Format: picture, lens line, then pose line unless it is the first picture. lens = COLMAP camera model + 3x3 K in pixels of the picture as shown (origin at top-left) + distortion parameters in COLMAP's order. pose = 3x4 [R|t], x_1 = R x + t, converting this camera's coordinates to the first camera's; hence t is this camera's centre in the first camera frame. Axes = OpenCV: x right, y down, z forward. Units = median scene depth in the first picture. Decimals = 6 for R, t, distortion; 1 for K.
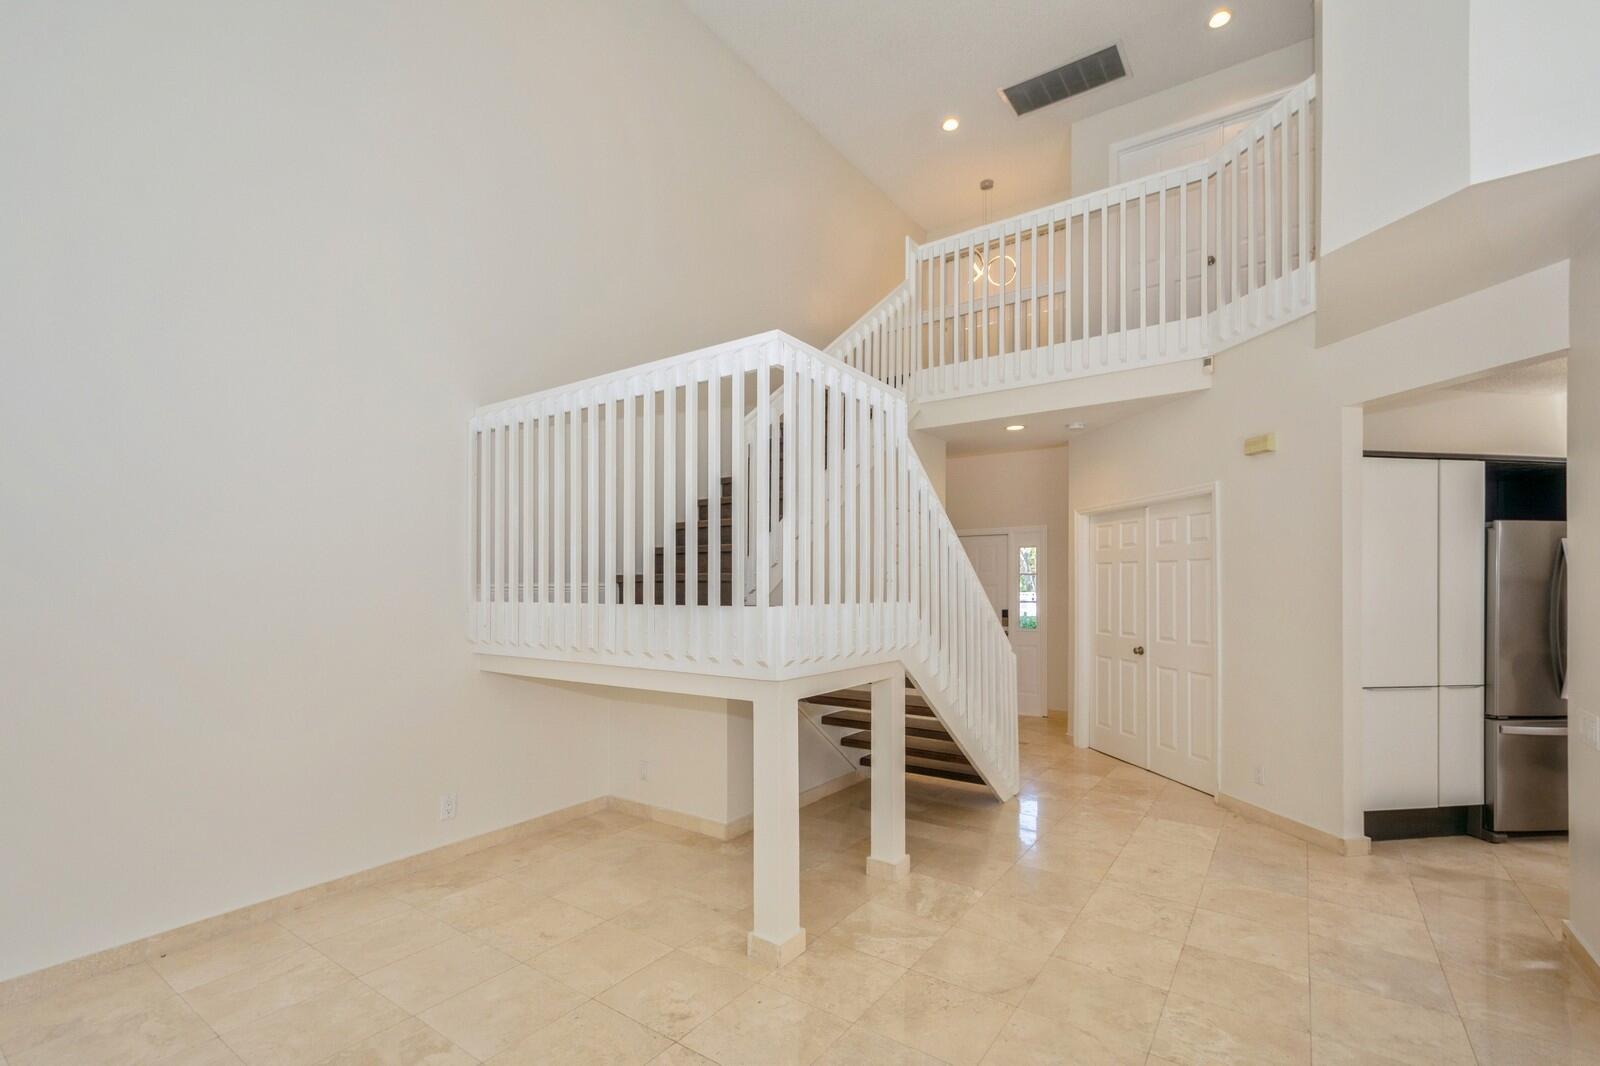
lens RADIAL K [[716.0, 0, 789.1], [0, 716.0, 576.9], [0, 0, 1]] dist [0.006210, -0.000067]
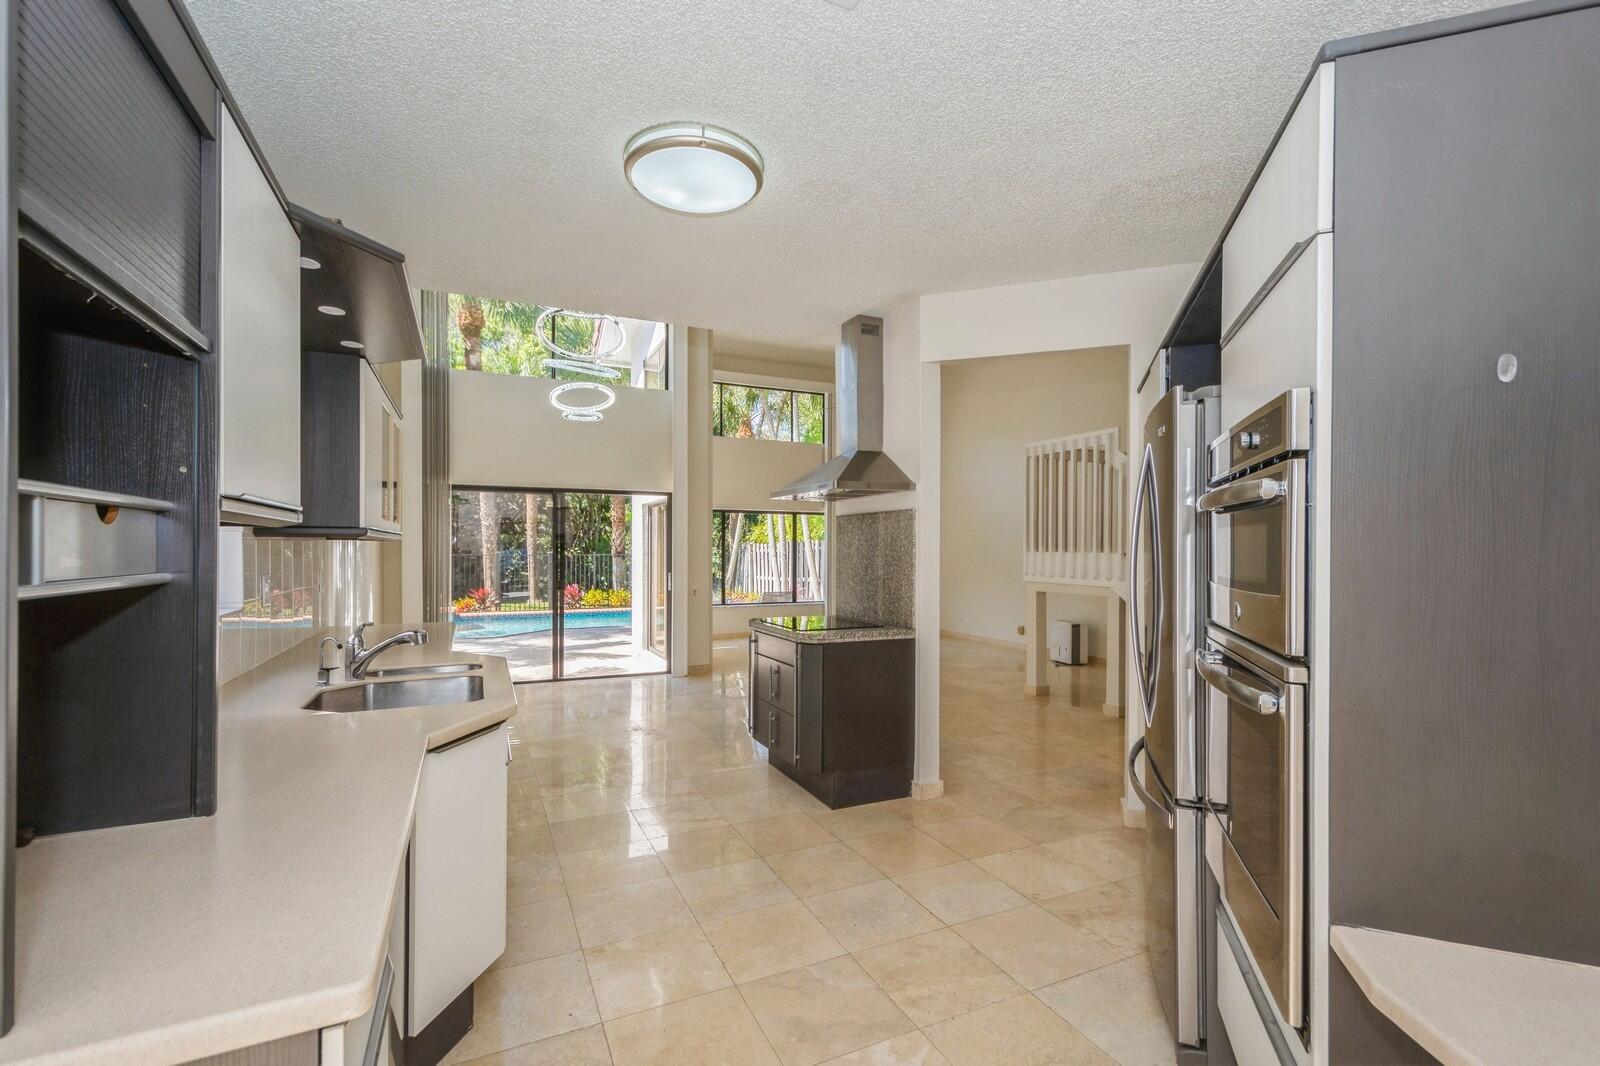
lens RADIAL K [[704.6, 0, 799.9], [0, 704.6, 560.2], [0, 0, 1]] dist [0.001962, -0.000616]
pose [[-0.495390, 0.011891, -0.868590, 1.776349], [0.010435, 0.999916, 0.007737, 0.030619], [0.868608, -0.005231, -0.495472, 1.072452]]
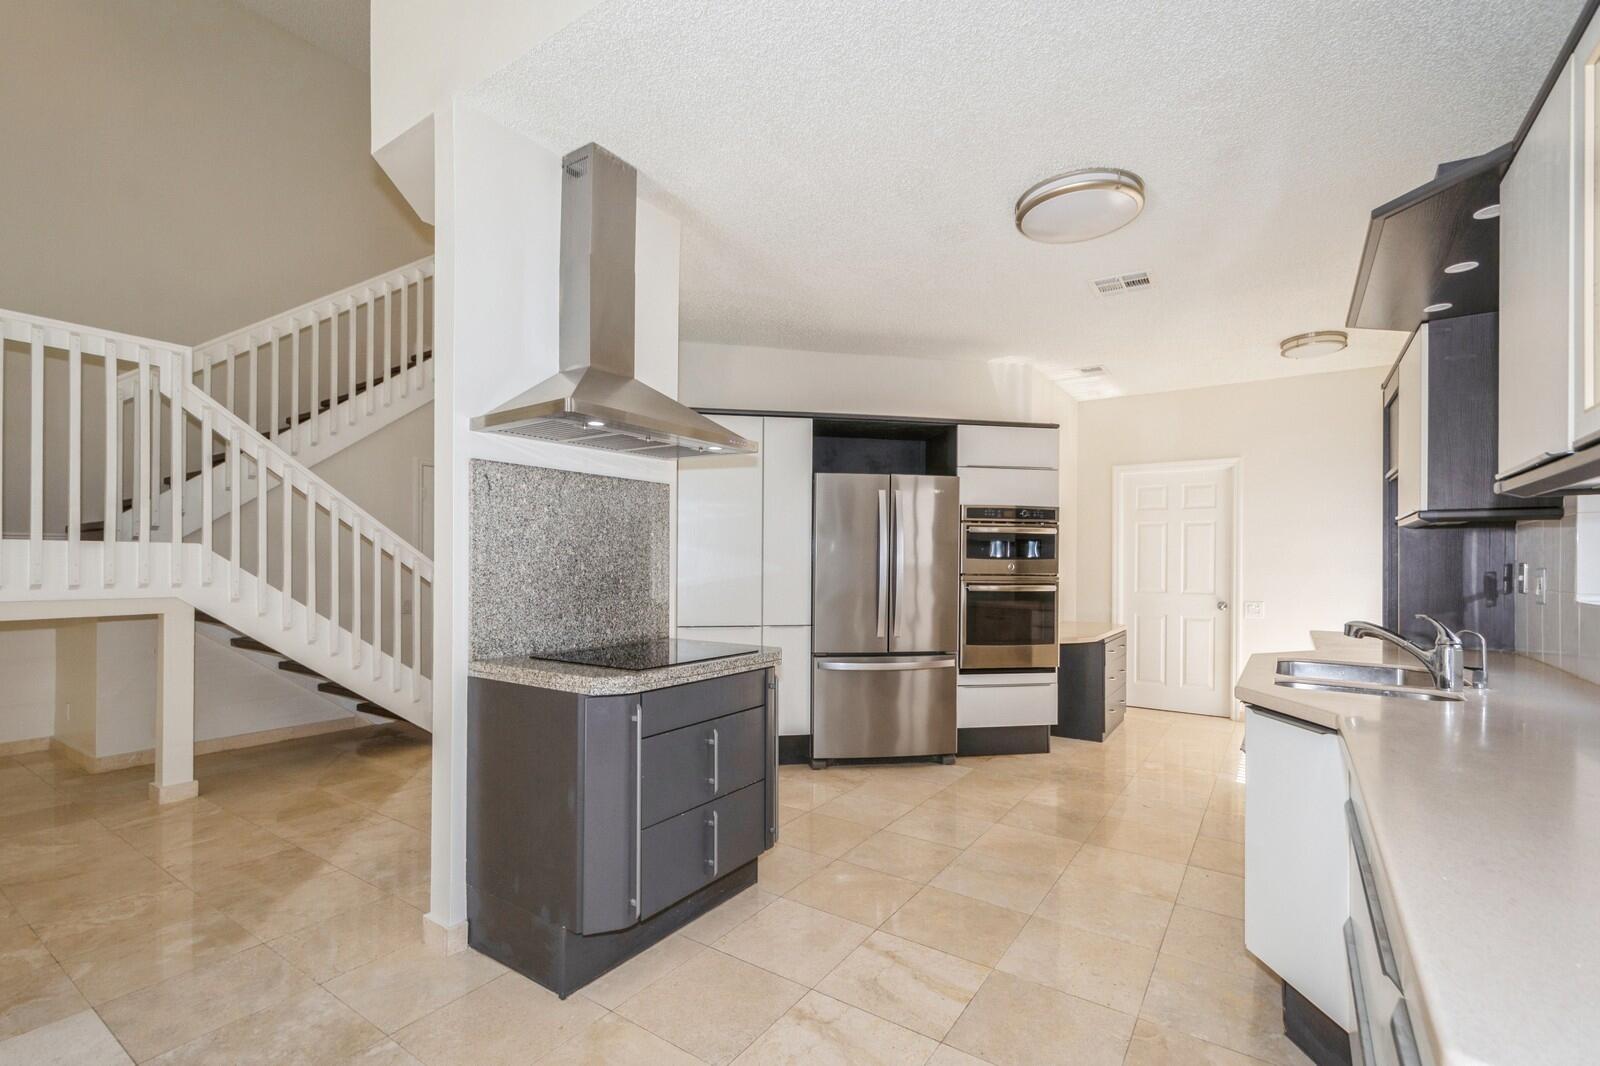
lens RADIAL K [[717.2, 0, 794.8], [0, 717.2, 562.7], [0, 0, 1]] dist [0.002089, 0.000223]
pose [[0.999791, 0.003164, 0.020212, 0.955918], [-0.003396, 0.999929, 0.011447, 0.044939], [-0.020174, -0.011514, 0.999730, -0.081441]]
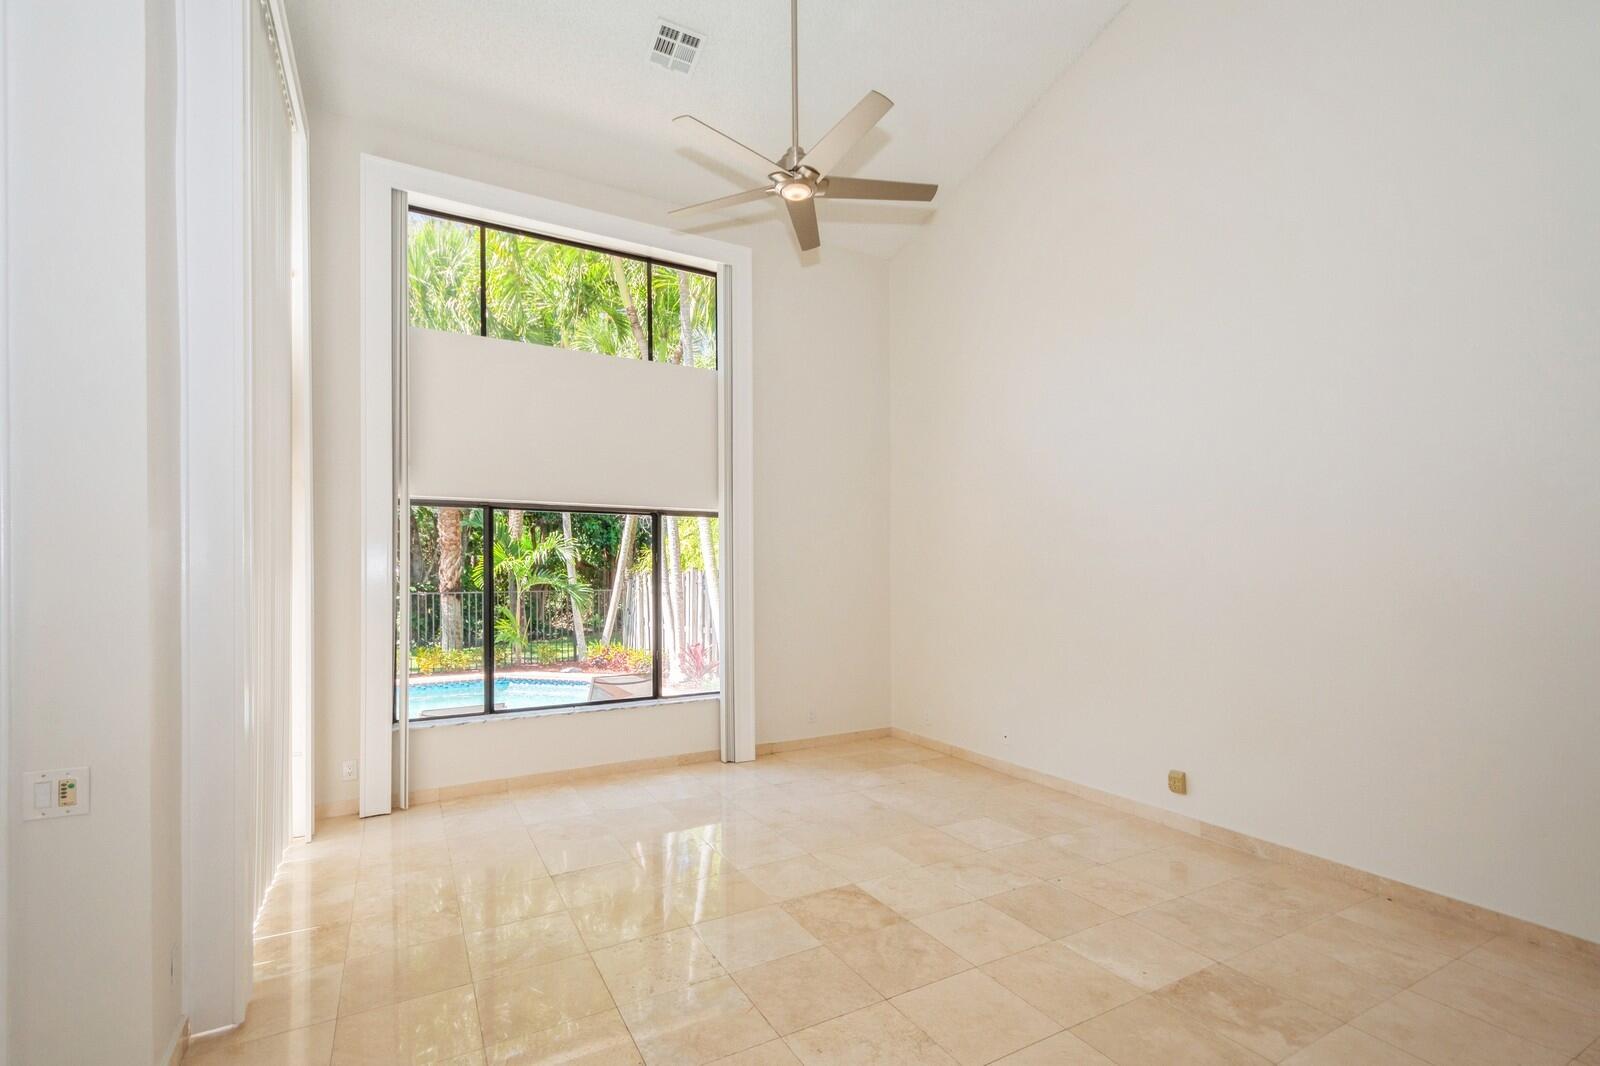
lens RADIAL K [[716.0, 0, 789.1], [0, 716.0, 576.9], [0, 0, 1]] dist [0.006210, -0.000067]
pose [[-0.435959, 0.004420, -0.899956, 0.408404], [0.007447, 0.999971, 0.001304, 0.005889], [0.899936, -0.006134, -0.435979, 0.466625]]
